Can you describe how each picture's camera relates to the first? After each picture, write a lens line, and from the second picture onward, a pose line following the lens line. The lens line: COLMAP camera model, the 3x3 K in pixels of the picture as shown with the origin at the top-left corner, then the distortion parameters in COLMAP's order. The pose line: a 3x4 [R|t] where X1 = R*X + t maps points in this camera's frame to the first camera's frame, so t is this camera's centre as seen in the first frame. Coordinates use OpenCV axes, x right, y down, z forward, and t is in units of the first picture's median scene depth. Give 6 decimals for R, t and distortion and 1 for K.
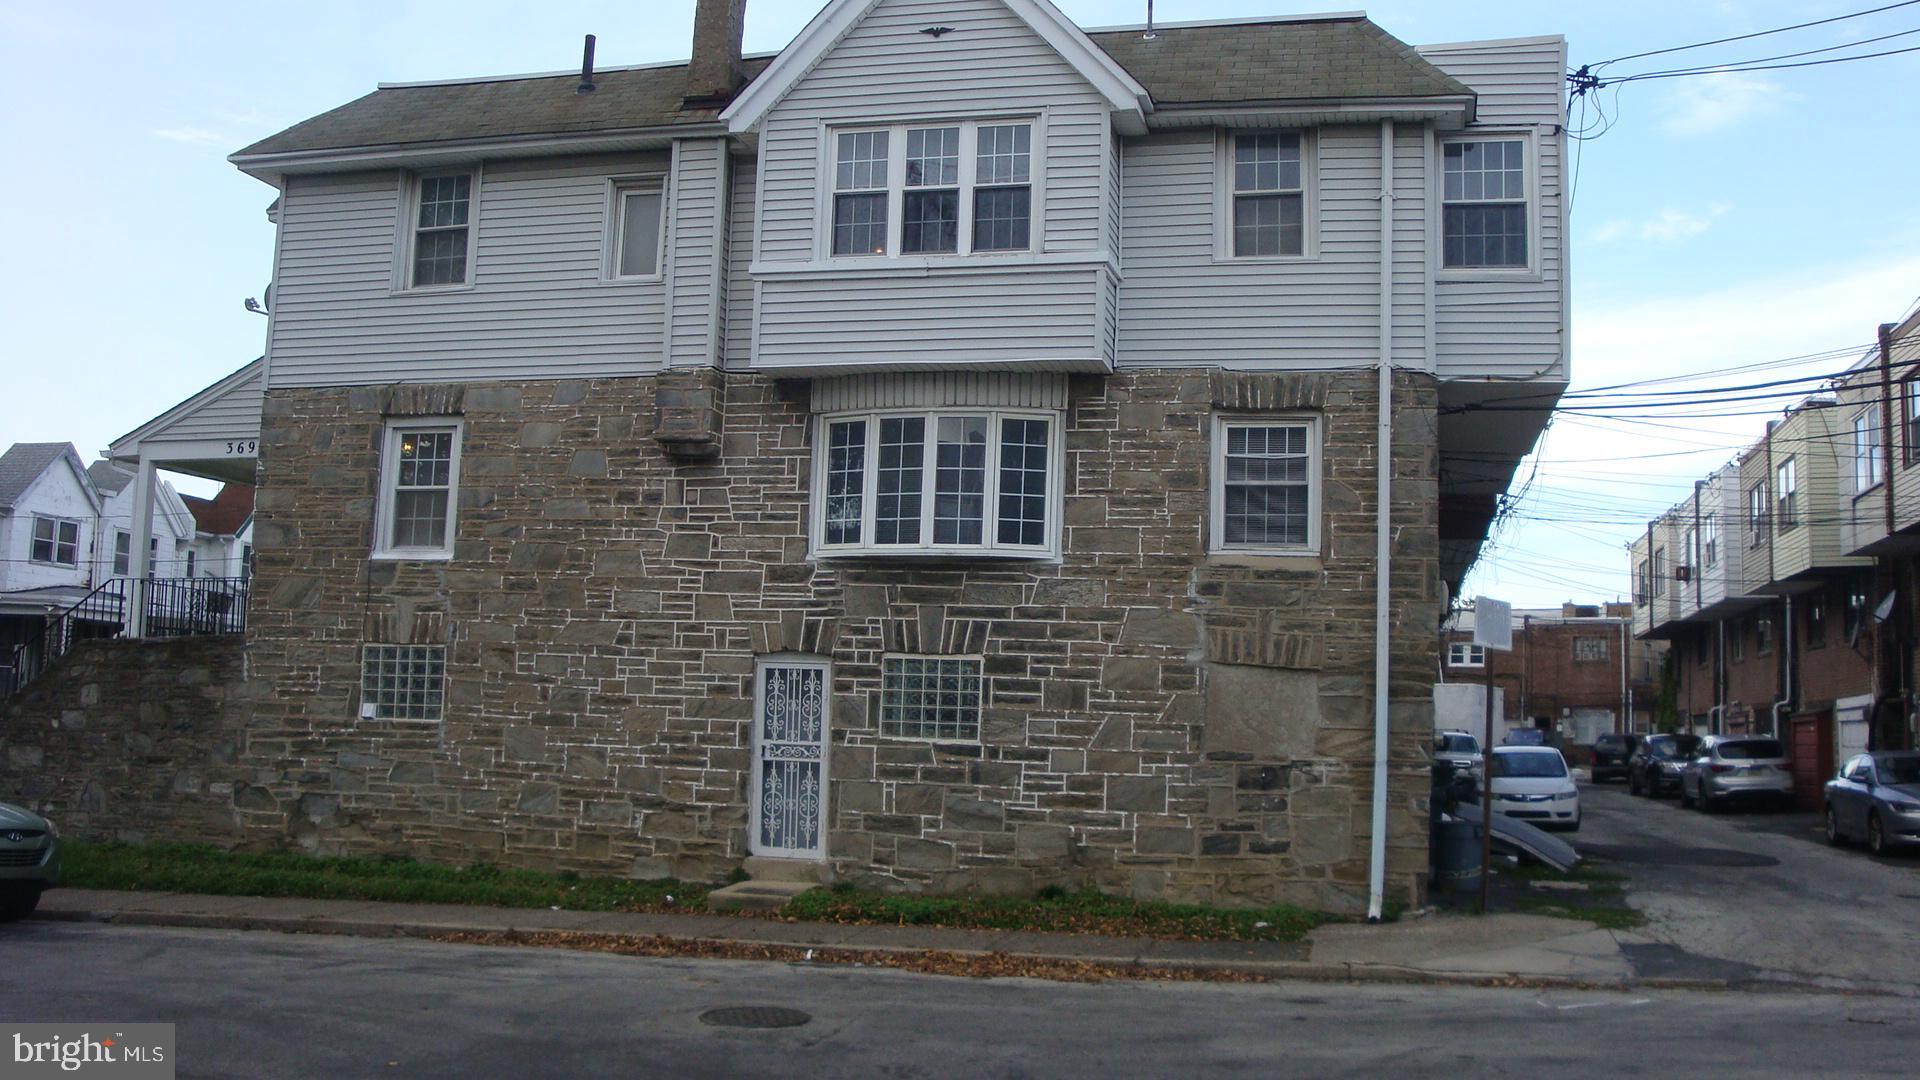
lens RADIAL K [[1735.9, 0, 960.0], [0, 1735.9, 540.0], [0, 0, 1]] dist [-0.174930, 0.170009]
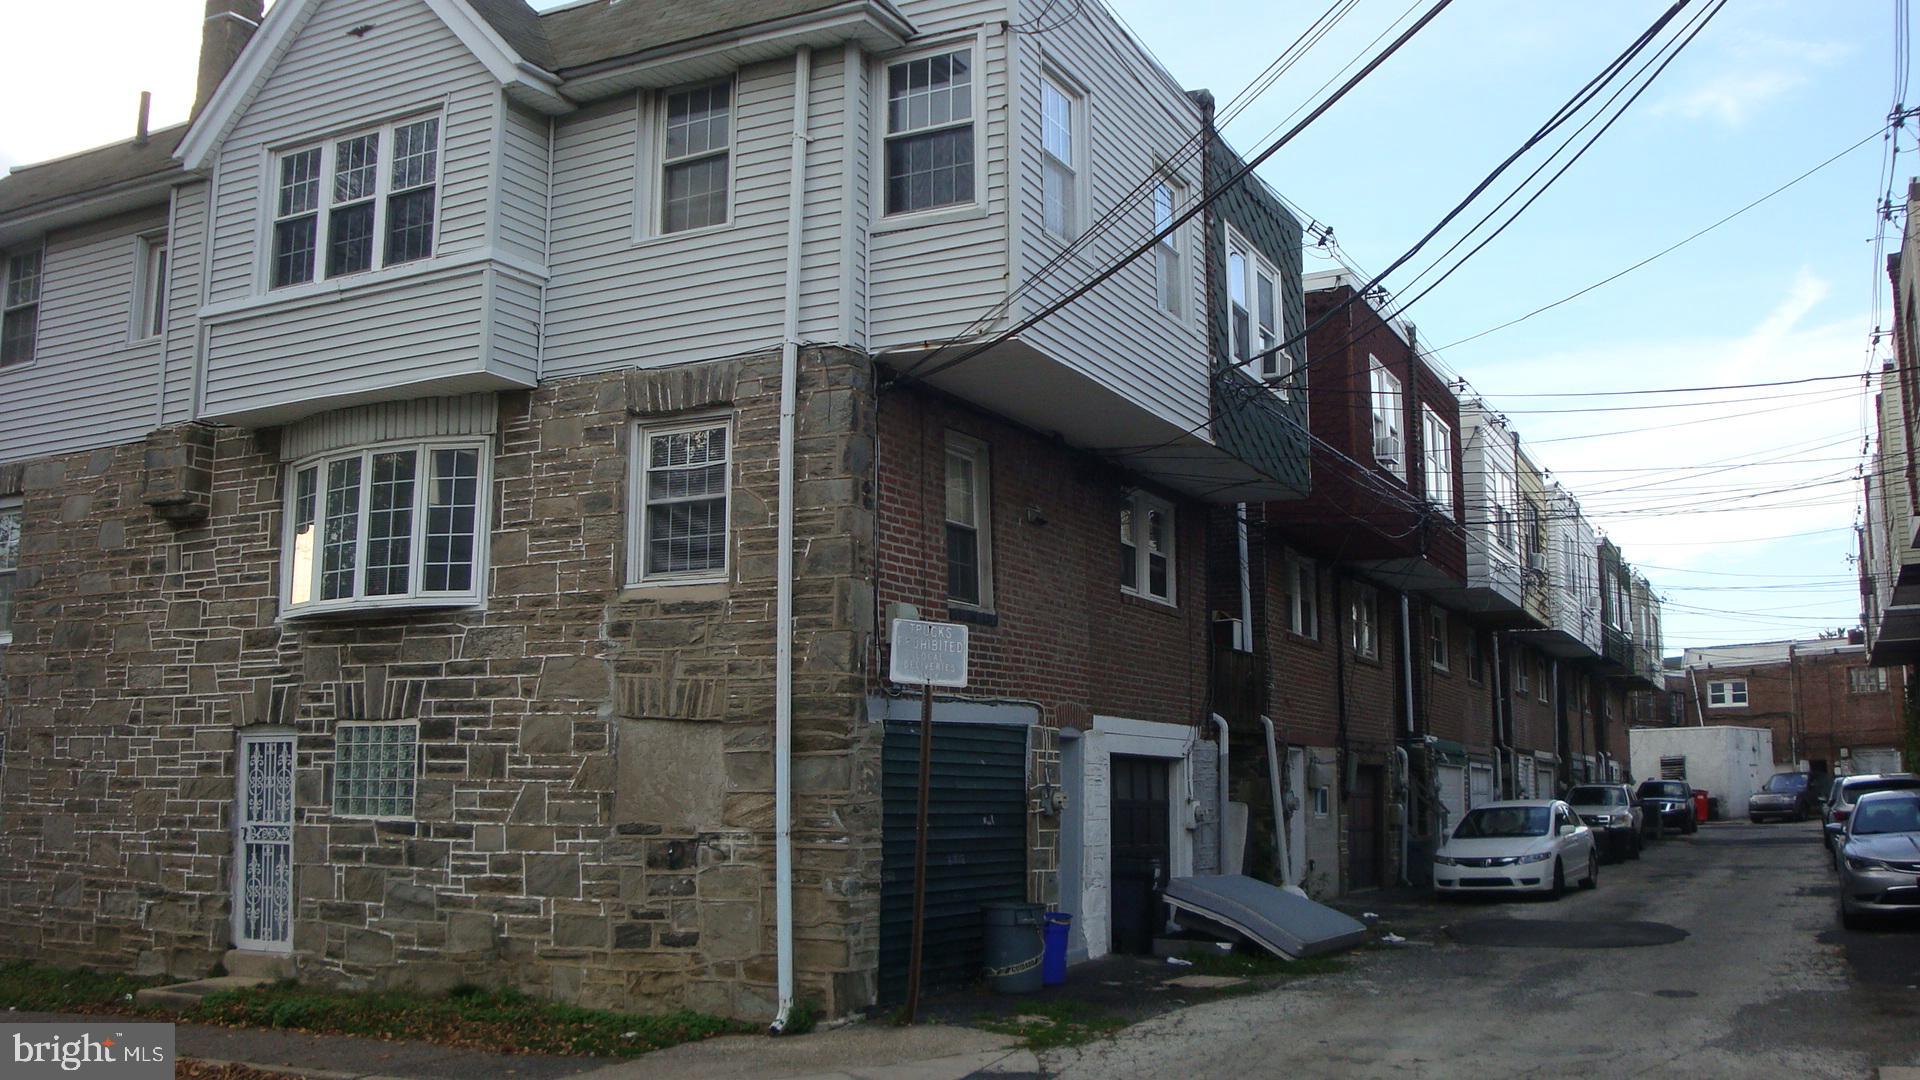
lens RADIAL K [[1735.9, 0, 960.0], [0, 1735.9, 540.0], [0, 0, 1]] dist [-0.174930, 0.170009]
pose [[0.974282, -0.069386, -0.214383, 0.471851], [0.059710, 0.996897, -0.051294, 0.036523], [0.217276, 0.037174, 0.975402, 0.211277]]
